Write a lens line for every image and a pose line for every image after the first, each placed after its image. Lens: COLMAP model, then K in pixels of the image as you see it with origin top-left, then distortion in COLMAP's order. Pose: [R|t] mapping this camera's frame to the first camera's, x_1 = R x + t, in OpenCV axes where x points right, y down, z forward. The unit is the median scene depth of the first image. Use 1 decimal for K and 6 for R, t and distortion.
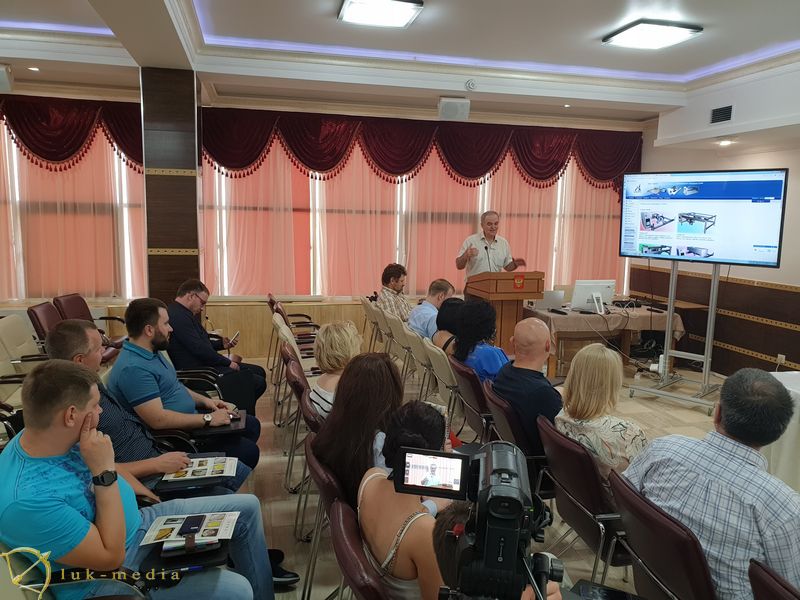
lens RADIAL K [[618.0, 0, 394.3], [0, 618.0, 302.2], [0, 0, 1]] dist [0.001865, -0.002597]
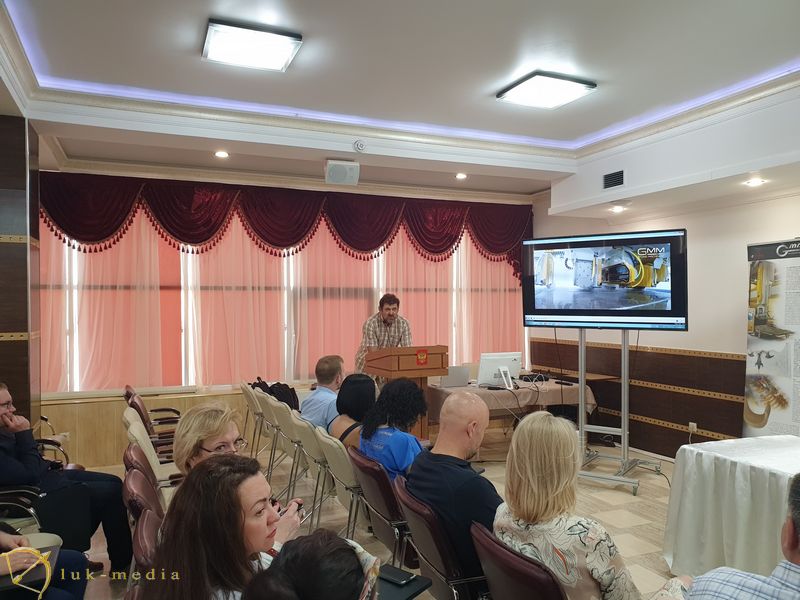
lens RADIAL K [[620.1, 0, 402.8], [0, 620.1, 309.0], [0, 0, 1]] dist [0.003326, 0.003226]
pose [[0.982393, -0.026367, 0.184959, 0.009108], [0.050425, 0.990671, -0.126601, 0.008594], [-0.179895, 0.133699, 0.974558, 0.109253]]
